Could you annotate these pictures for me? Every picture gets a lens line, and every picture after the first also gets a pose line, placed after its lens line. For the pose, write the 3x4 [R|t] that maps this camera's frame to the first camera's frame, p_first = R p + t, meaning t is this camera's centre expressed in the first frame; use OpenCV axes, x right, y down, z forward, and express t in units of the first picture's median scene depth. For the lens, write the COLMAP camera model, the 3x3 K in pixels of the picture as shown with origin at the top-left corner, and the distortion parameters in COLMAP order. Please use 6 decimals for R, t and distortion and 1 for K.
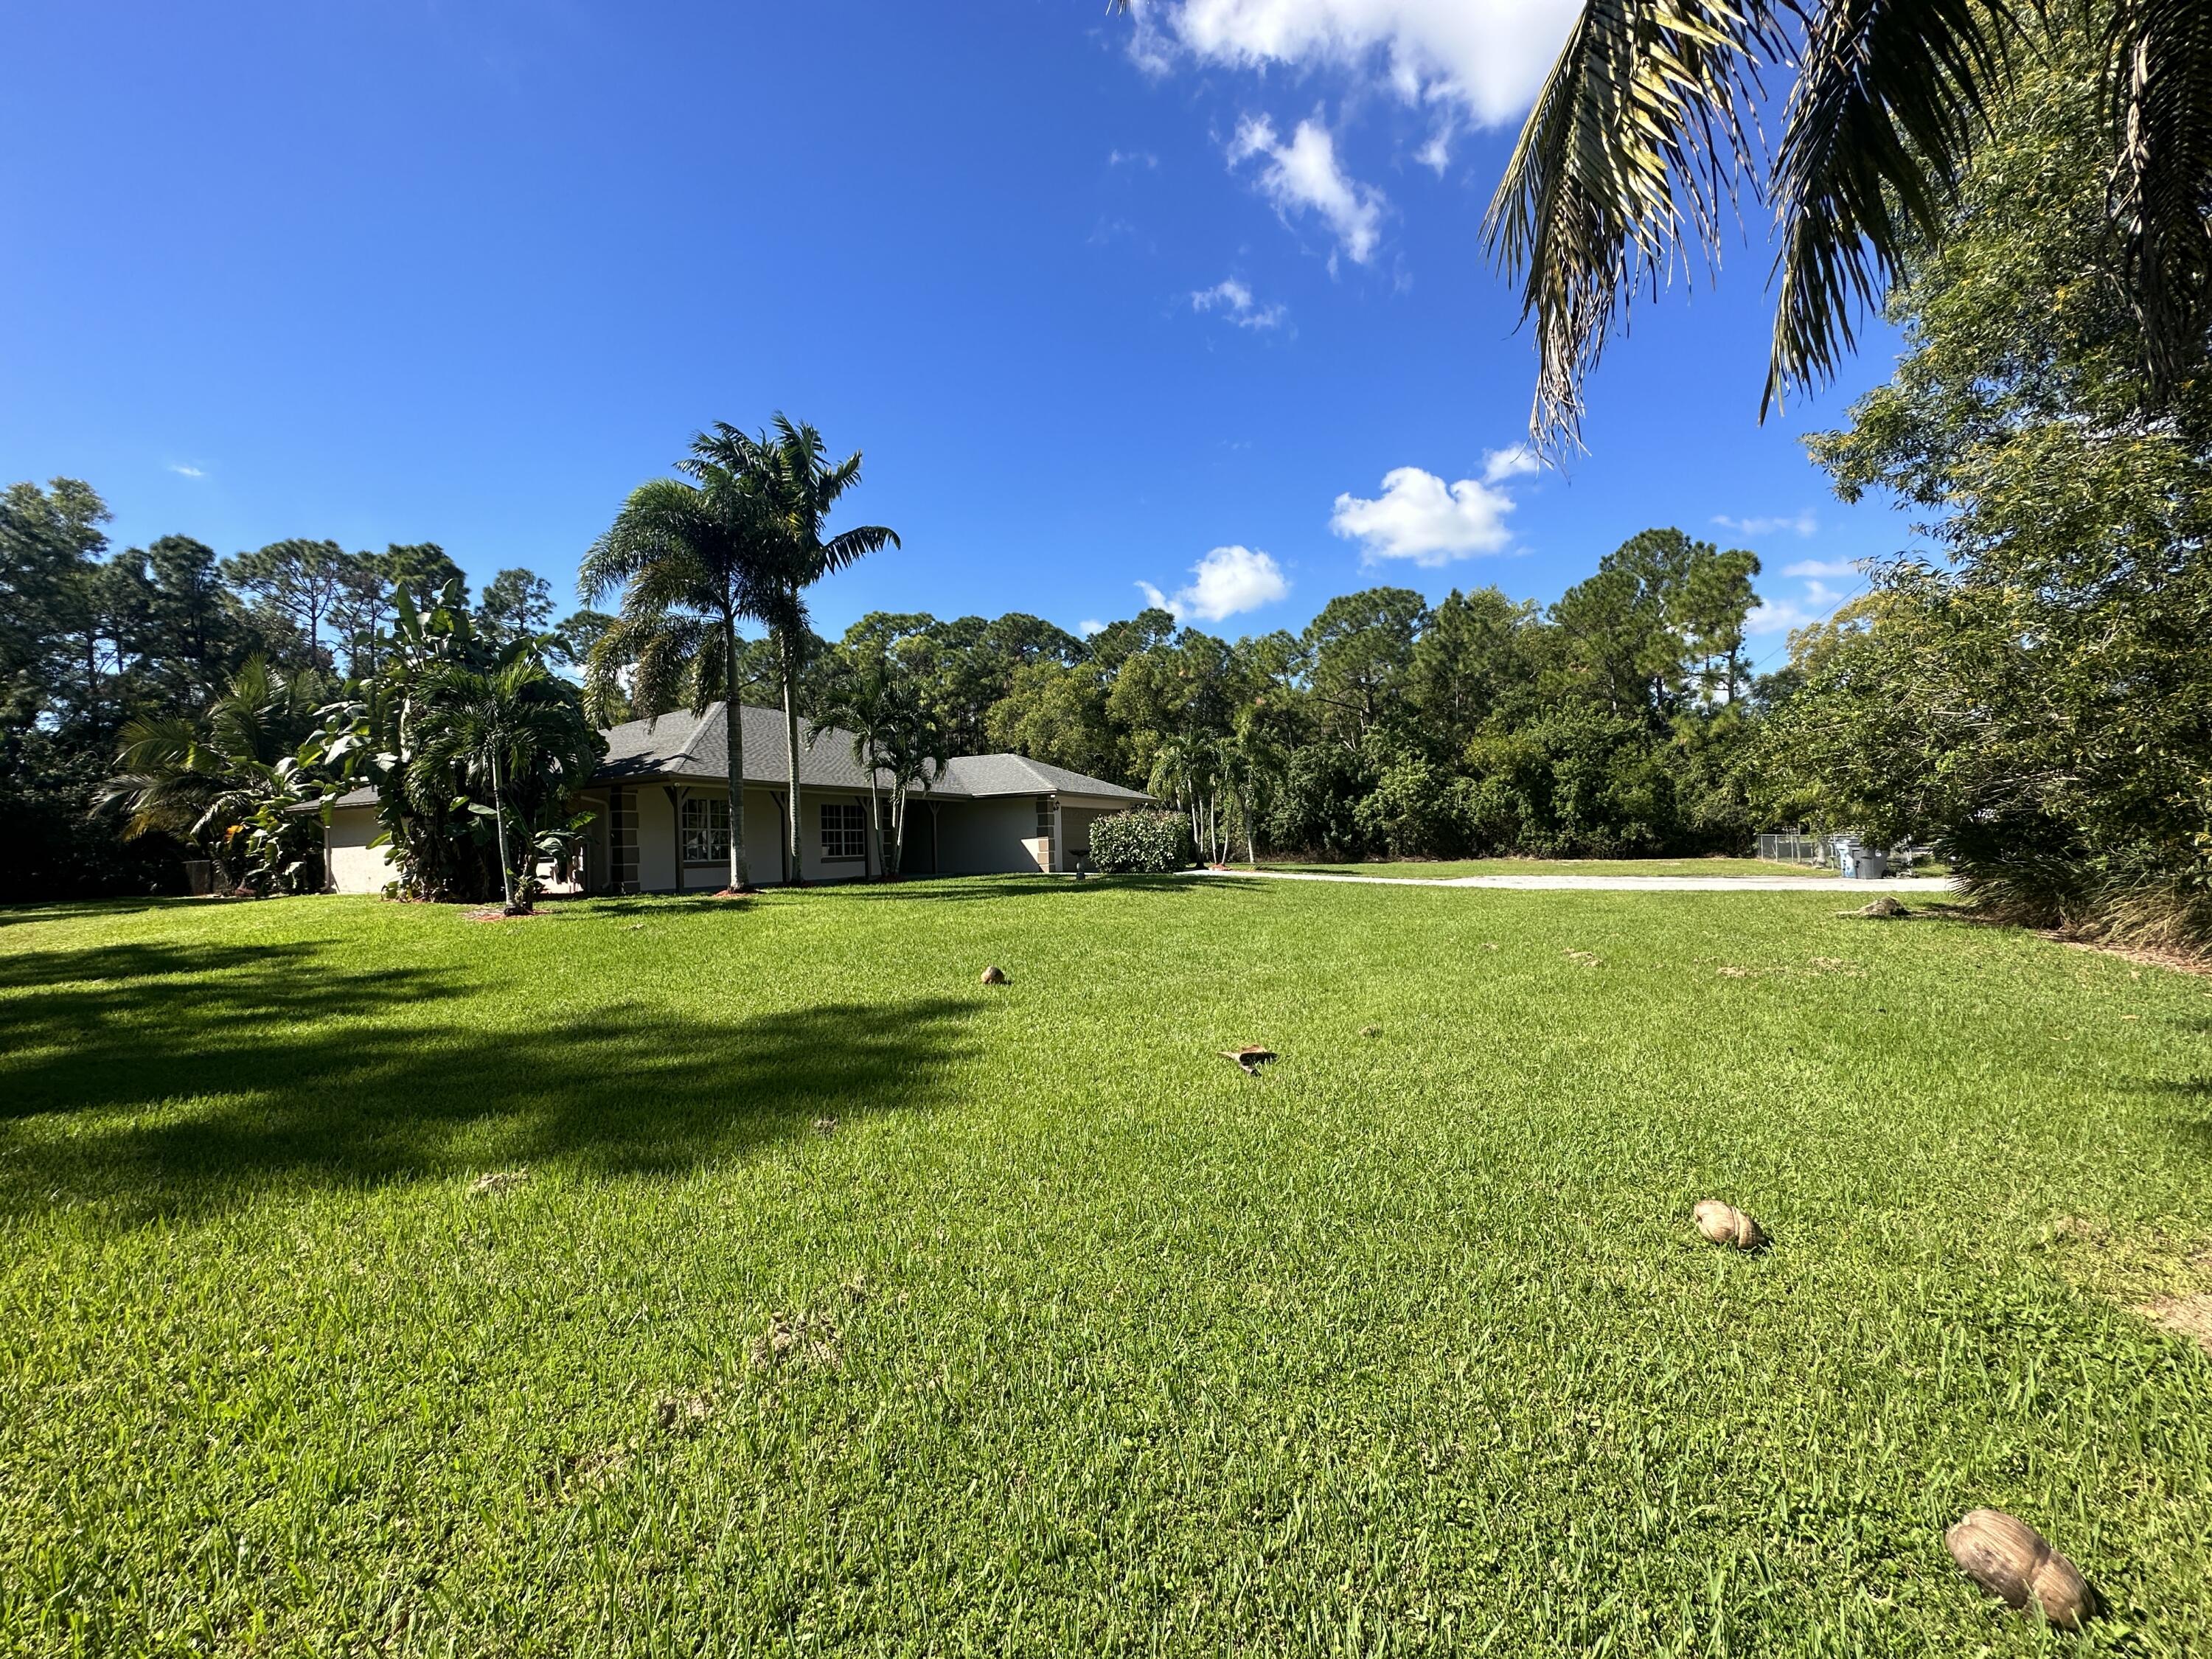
lens RADIAL K [[879.7, 0, 1106.5], [0, 879.7, 827.2], [0, 0, 1]] dist [-0.003867, 0.001079]
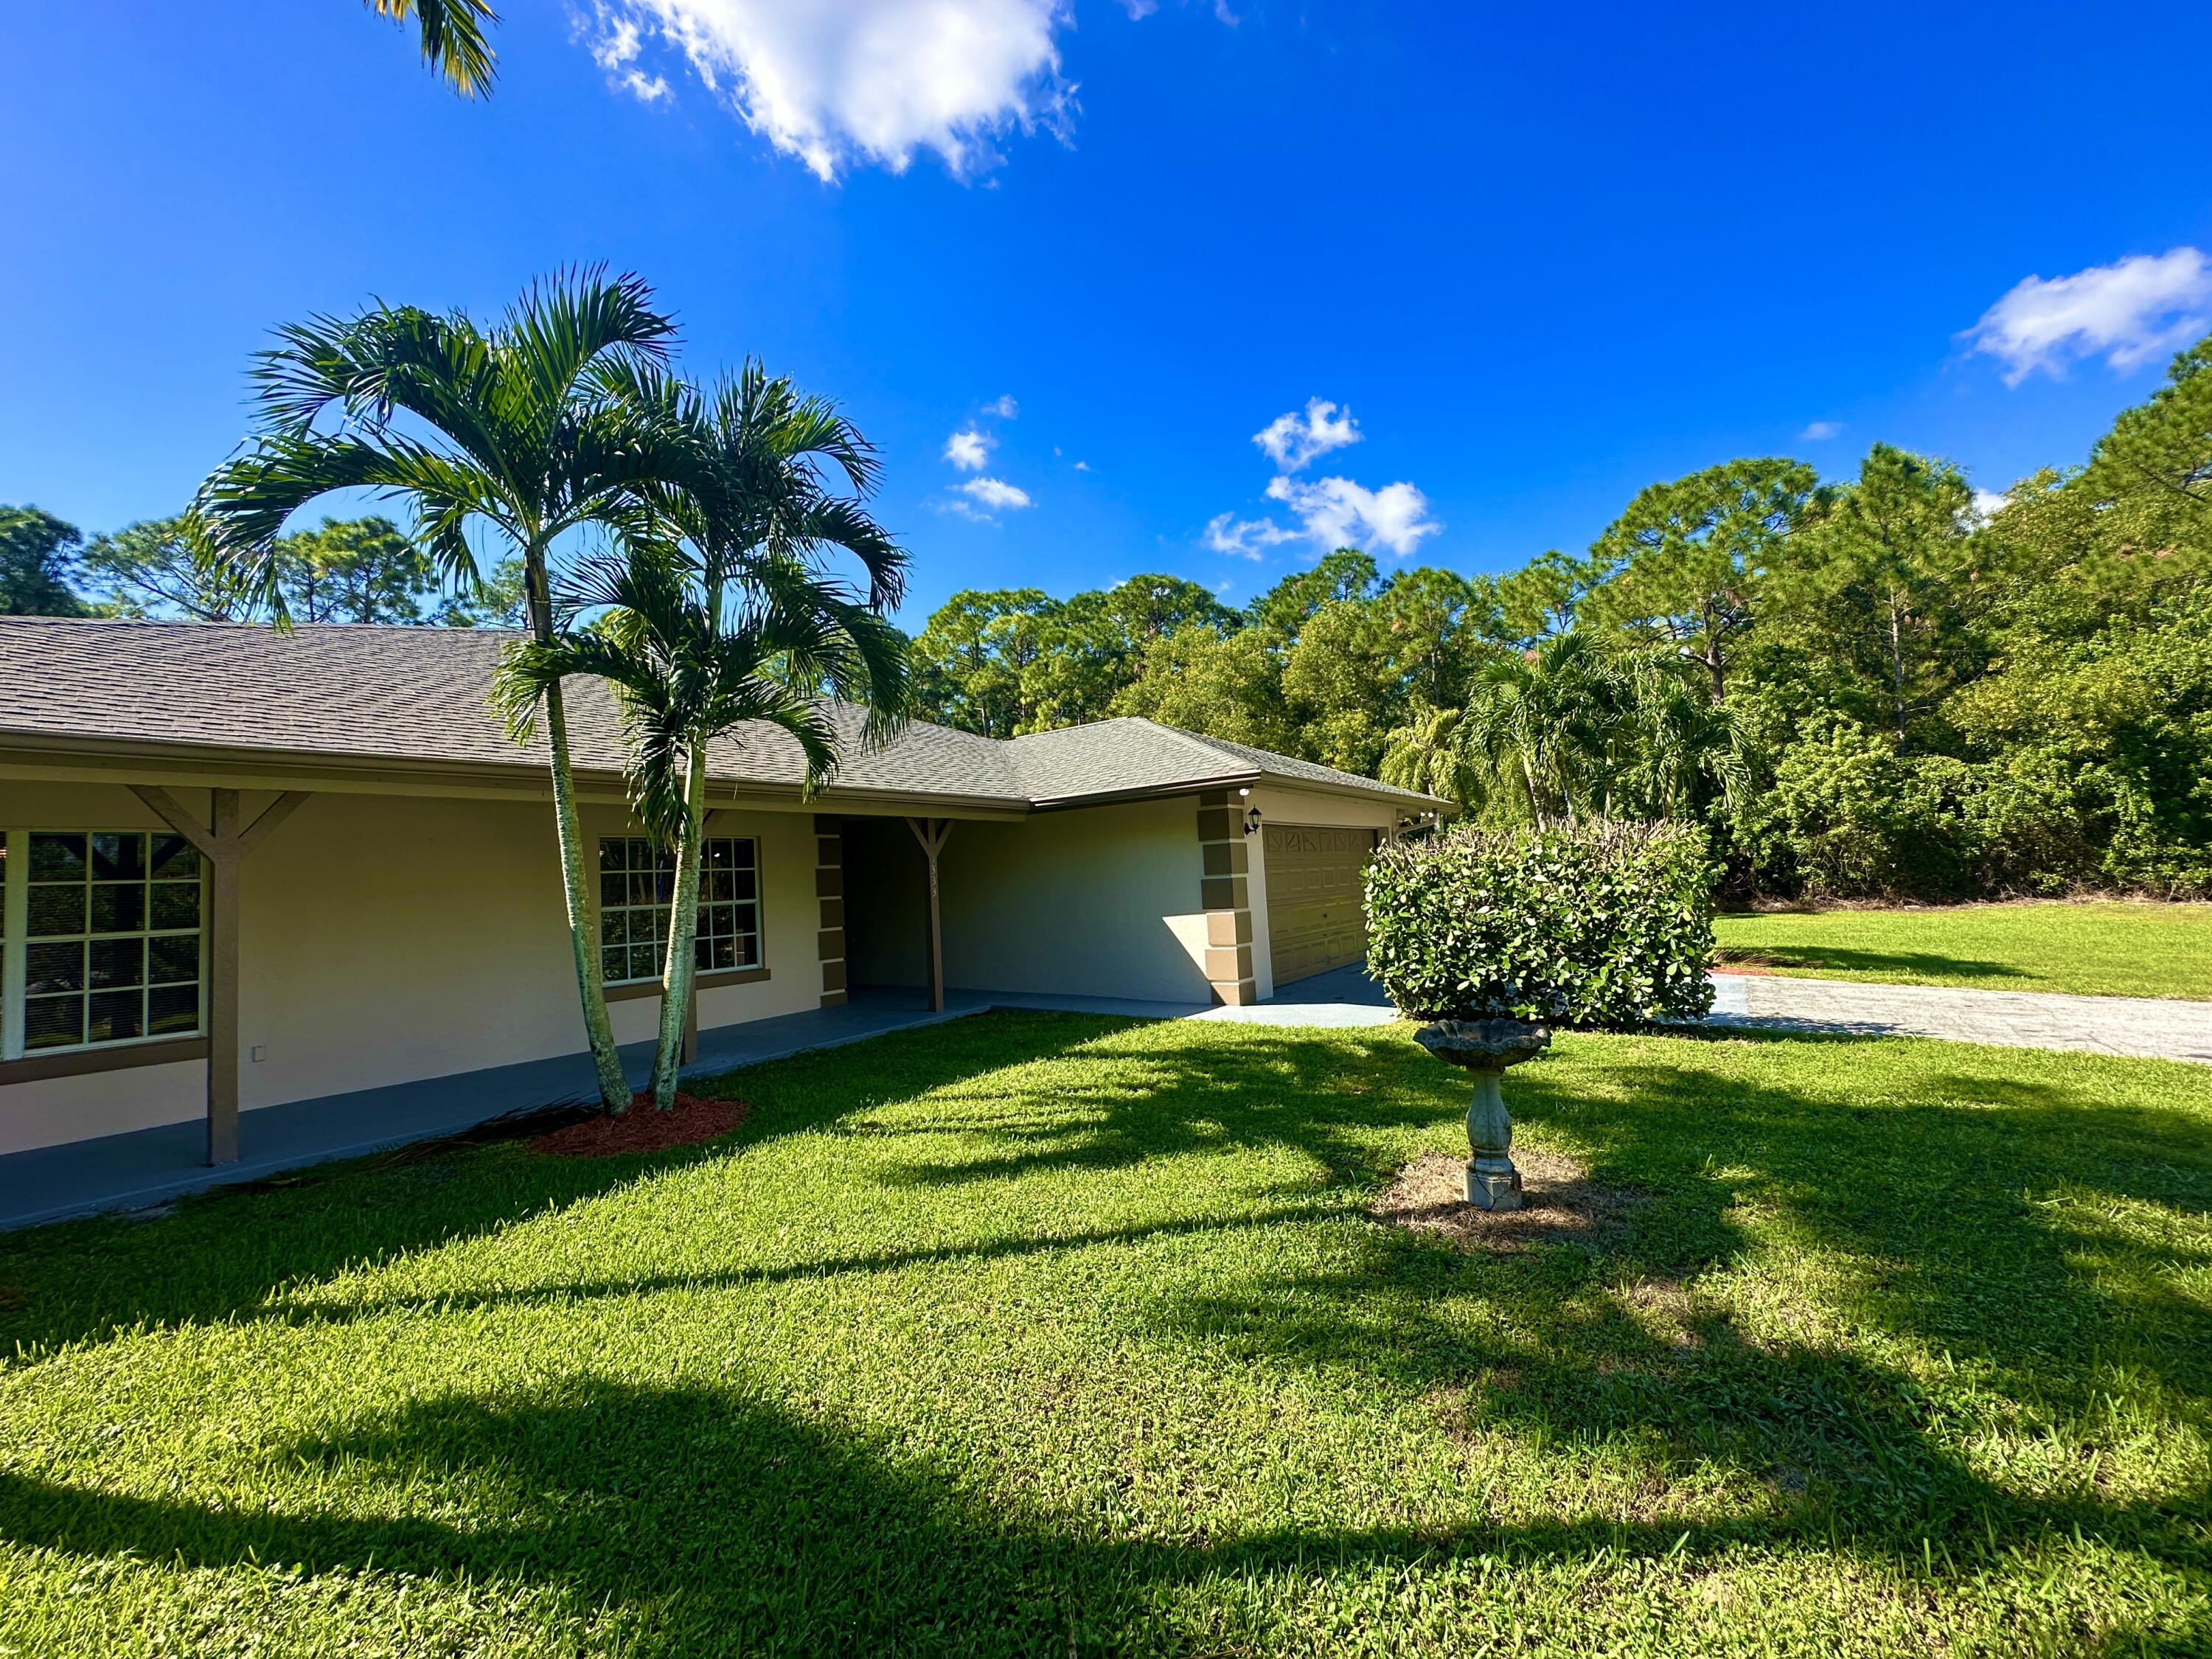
lens RADIAL K [[879.7, 0, 1102.8], [0, 879.7, 827.9], [0, 0, 1]] dist [-0.003867, 0.001079]
pose [[0.985641, -0.035512, -0.165081, -0.037876], [0.029705, 0.998855, -0.037509, -0.006135], [0.166224, 0.032066, 0.985567, 0.410451]]
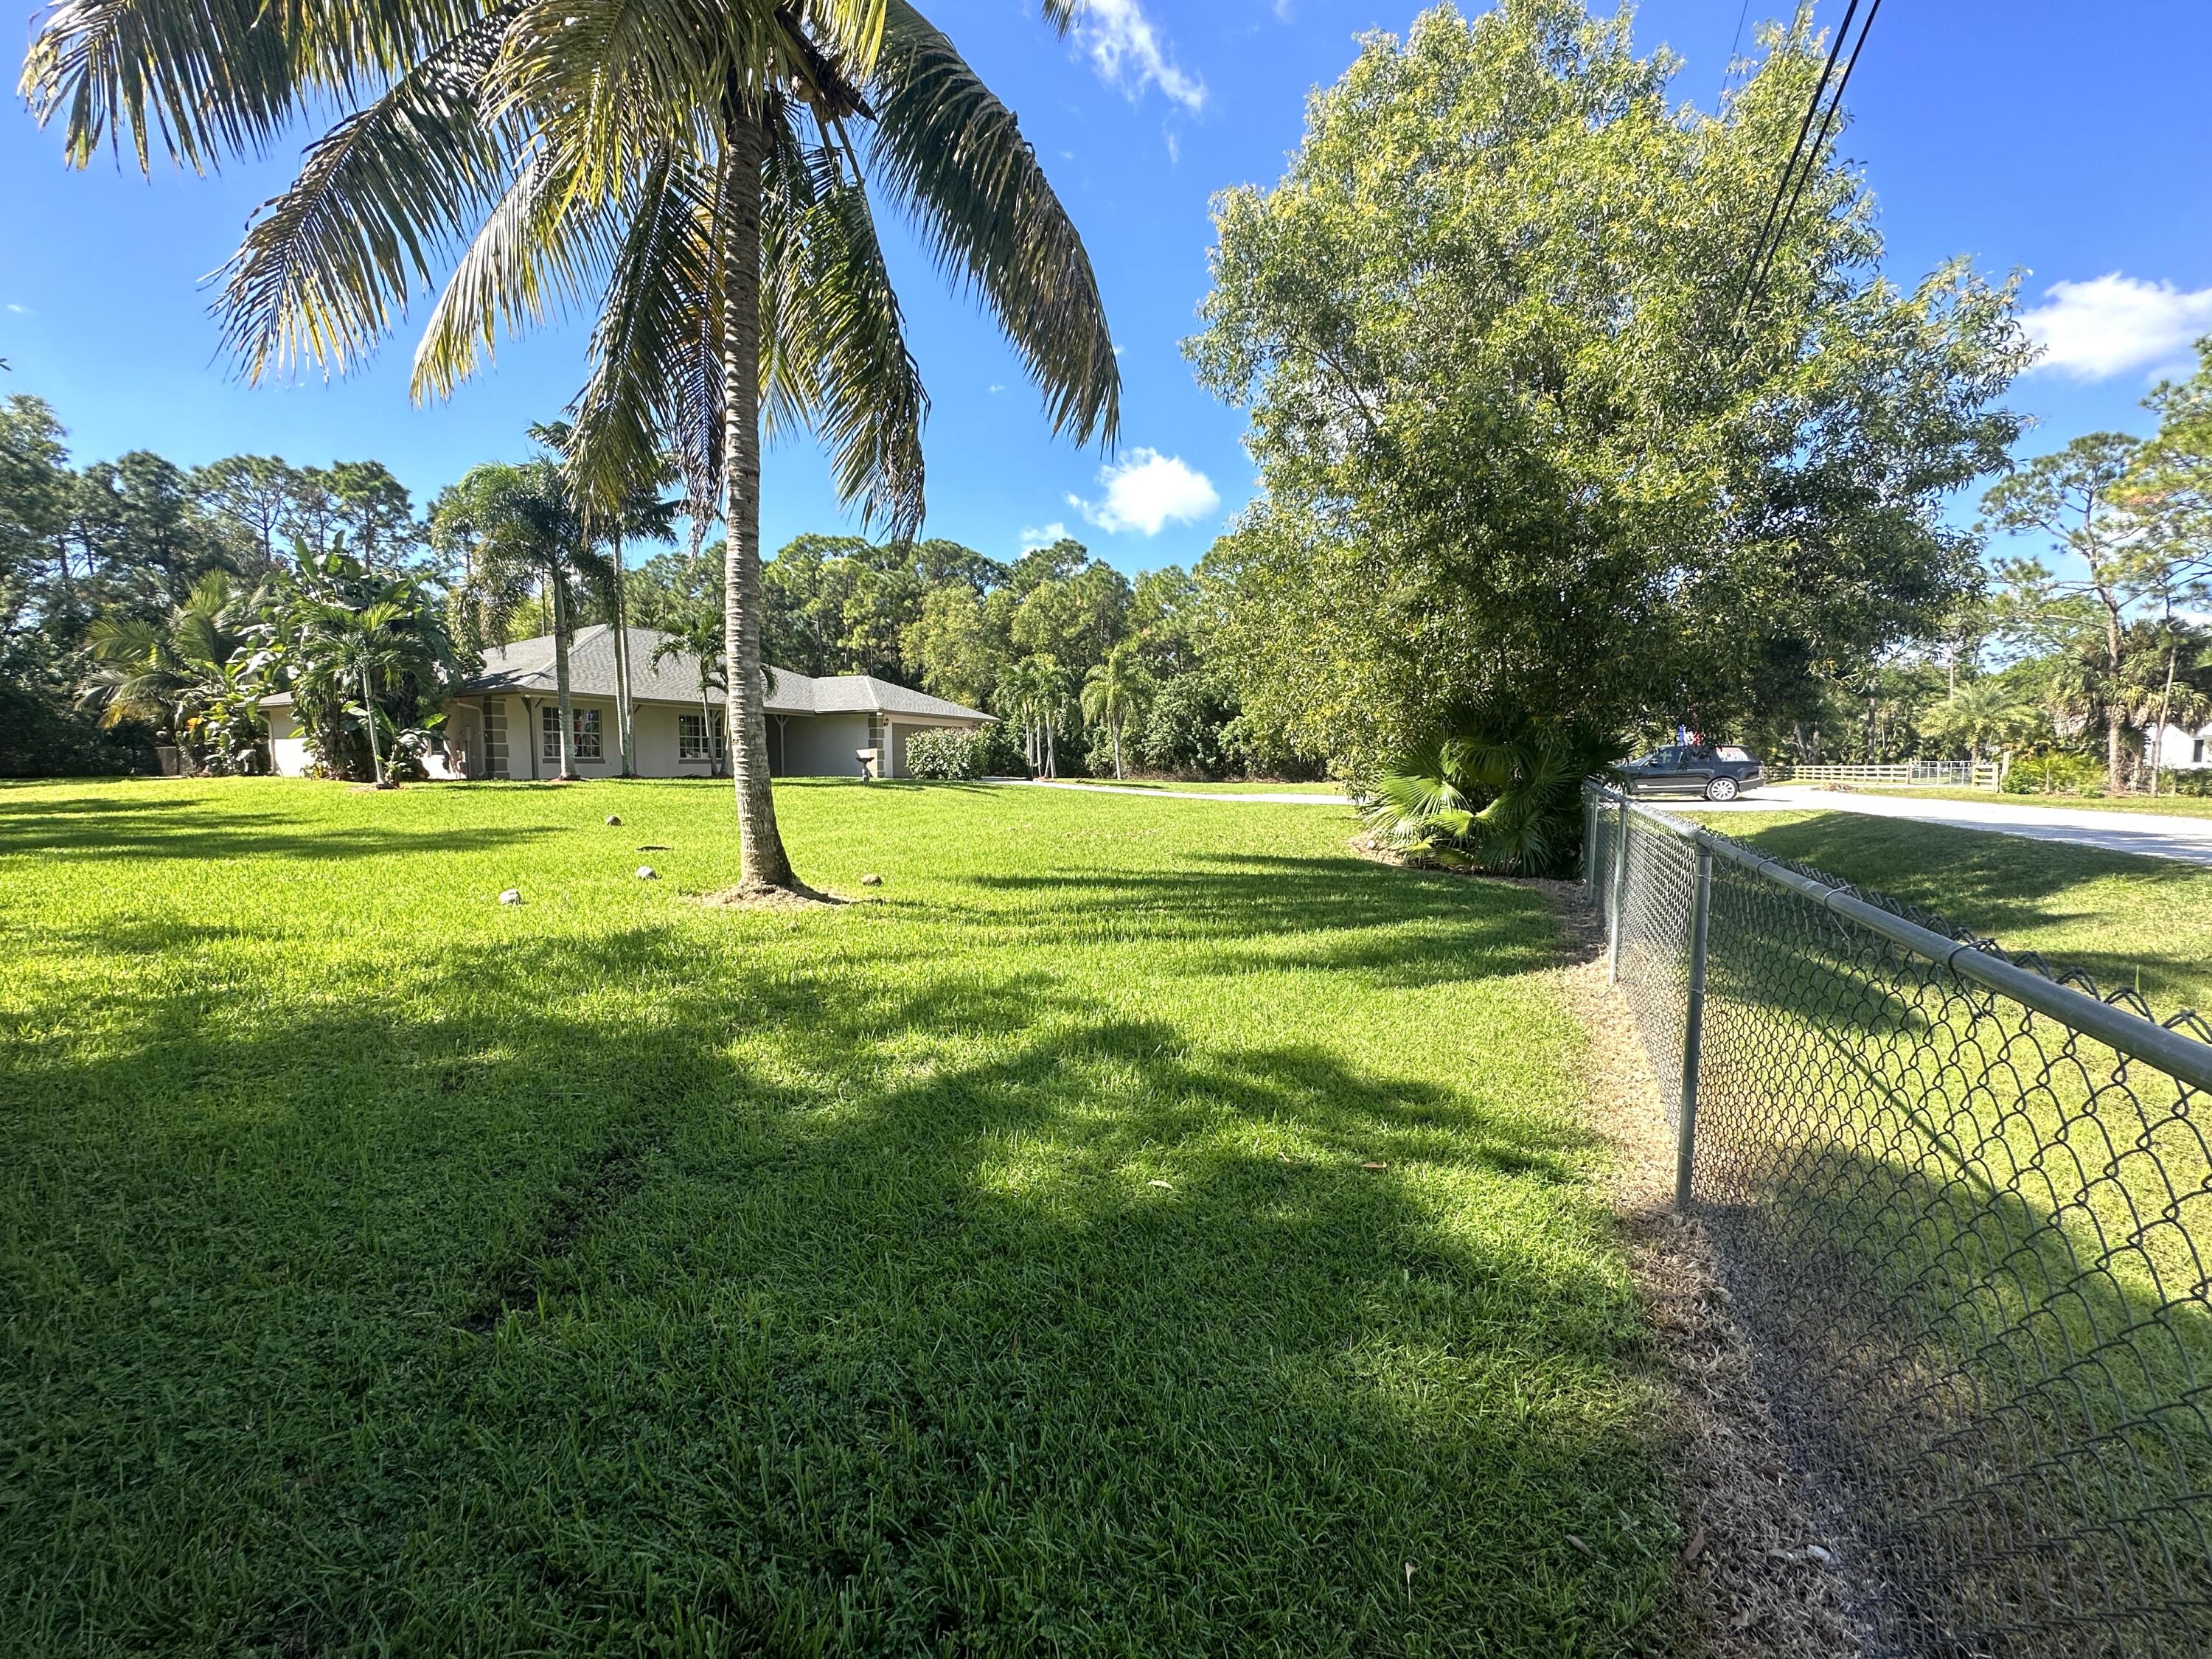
lens RADIAL K [[879.7, 0, 1105.4], [0, 879.7, 823.3], [0, 0, 1]] dist [-0.003867, 0.001079]
pose [[0.999528, 0.030275, 0.005260, 0.157199], [-0.030618, 0.995726, 0.087139, -0.000626], [-0.002599, -0.087259, 0.996182, -0.132501]]
